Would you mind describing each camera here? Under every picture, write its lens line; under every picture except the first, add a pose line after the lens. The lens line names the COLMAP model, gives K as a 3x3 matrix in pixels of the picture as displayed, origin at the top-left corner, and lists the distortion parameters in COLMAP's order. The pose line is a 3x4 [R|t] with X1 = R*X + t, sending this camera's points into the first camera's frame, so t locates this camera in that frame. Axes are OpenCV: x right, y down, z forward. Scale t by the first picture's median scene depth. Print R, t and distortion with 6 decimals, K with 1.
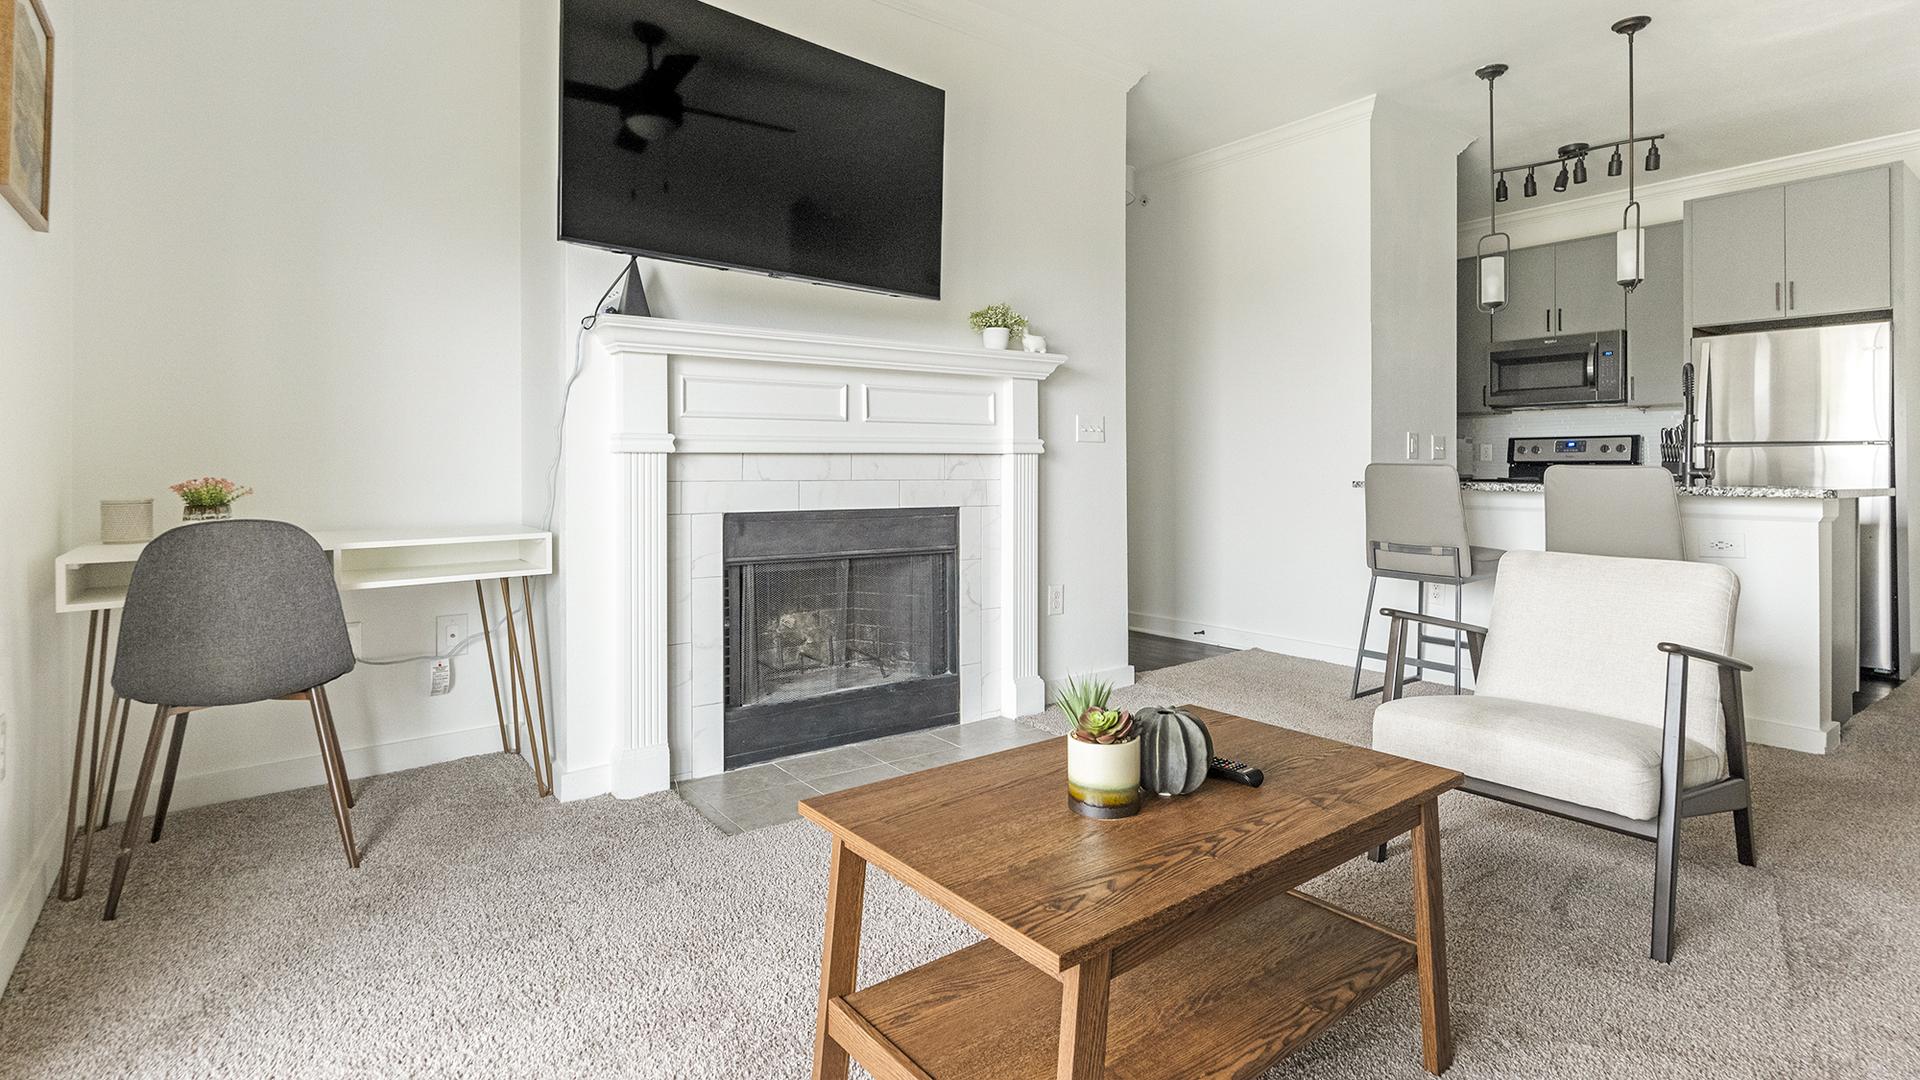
lens RADIAL K [[920.8, 0, 967.5], [0, 920.8, 456.9], [0, 0, 1]] dist [-0.000722, 0.011557]
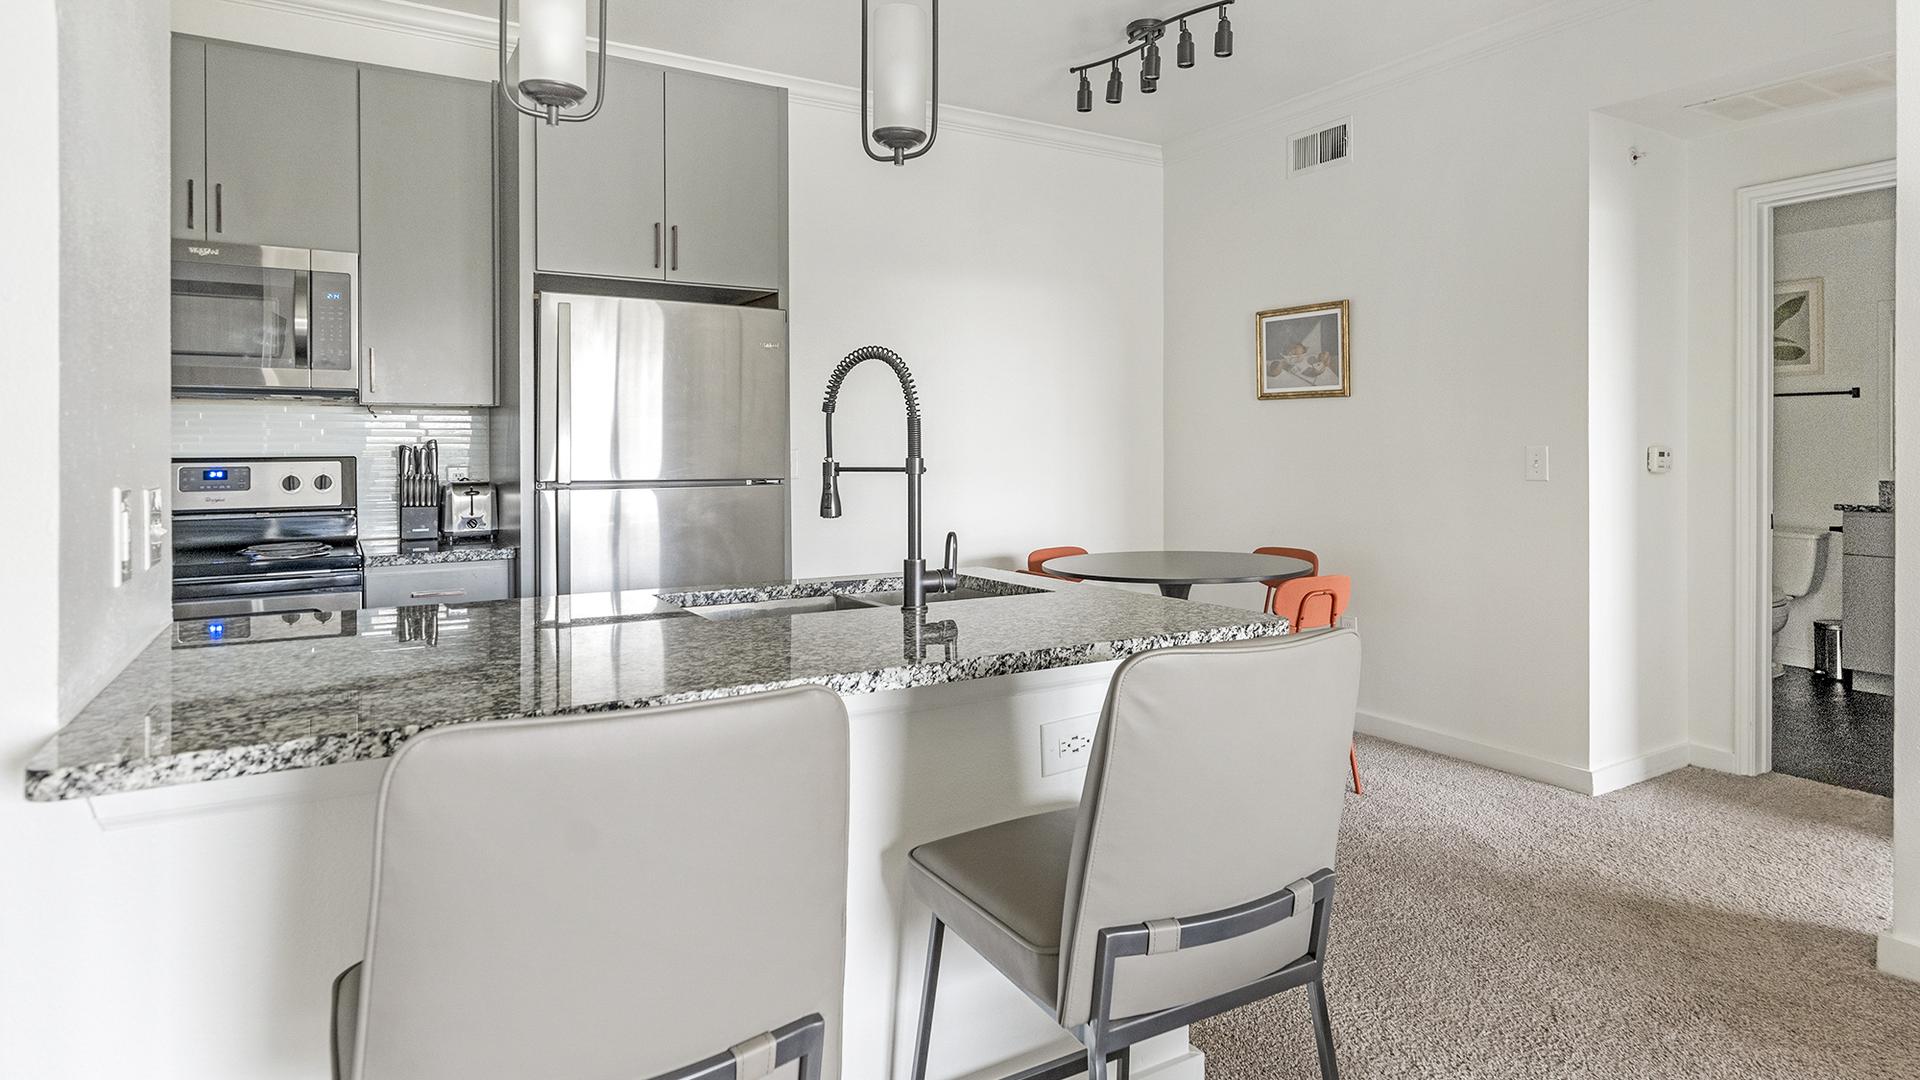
lens RADIAL K [[1064.1, 0, 972.1], [0, 1064.1, 450.7], [0, 0, 1]] dist [0.000521, 0.001214]
pose [[0.104305, -0.005462, 0.994530, 0.189033], [-0.008512, 0.999943, 0.006384, -0.042202], [-0.994509, -0.009131, 0.104253, 0.715065]]
